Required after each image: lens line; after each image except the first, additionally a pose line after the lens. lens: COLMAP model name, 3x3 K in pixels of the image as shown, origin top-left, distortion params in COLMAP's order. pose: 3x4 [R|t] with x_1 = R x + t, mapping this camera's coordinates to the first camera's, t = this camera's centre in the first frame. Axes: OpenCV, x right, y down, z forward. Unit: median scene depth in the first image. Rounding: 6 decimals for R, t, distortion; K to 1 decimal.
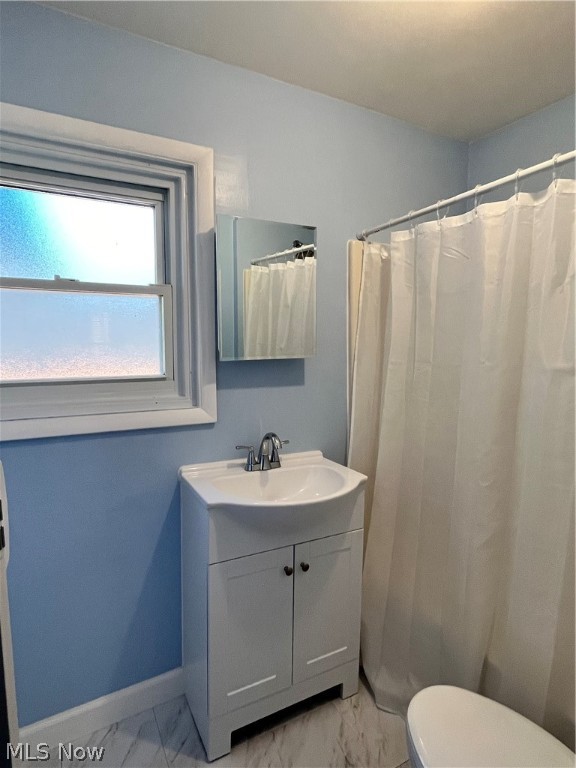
lens RADIAL K [[426.4, 0, 286.6], [0, 426.4, 386.2], [0, 0, 1]] dist [-0.006896, -0.000167]
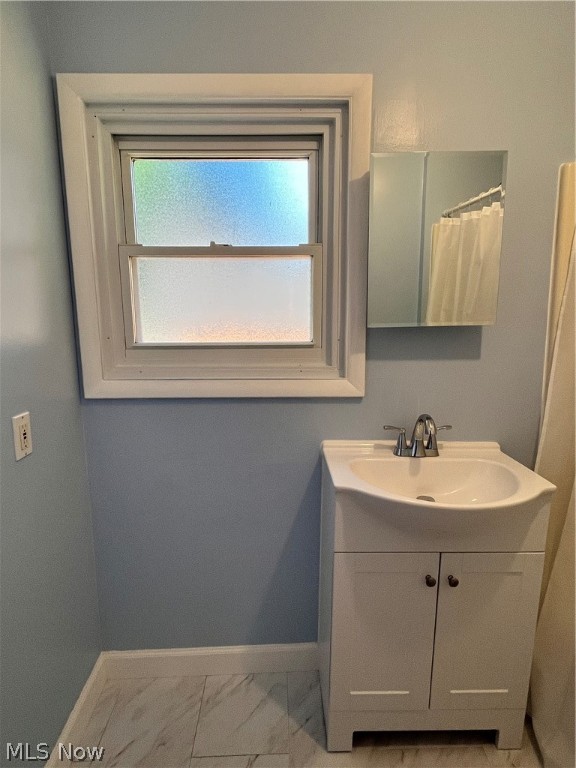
lens RADIAL K [[426.4, 0, 289.5], [0, 426.4, 382.6], [0, 0, 1]] dist [-0.006896, -0.000167]
pose [[0.888321, 0.070434, -0.453789, 0.100891], [-0.038870, 0.996154, 0.078526, -0.009022], [0.457575, -0.052117, 0.887642, 0.139302]]
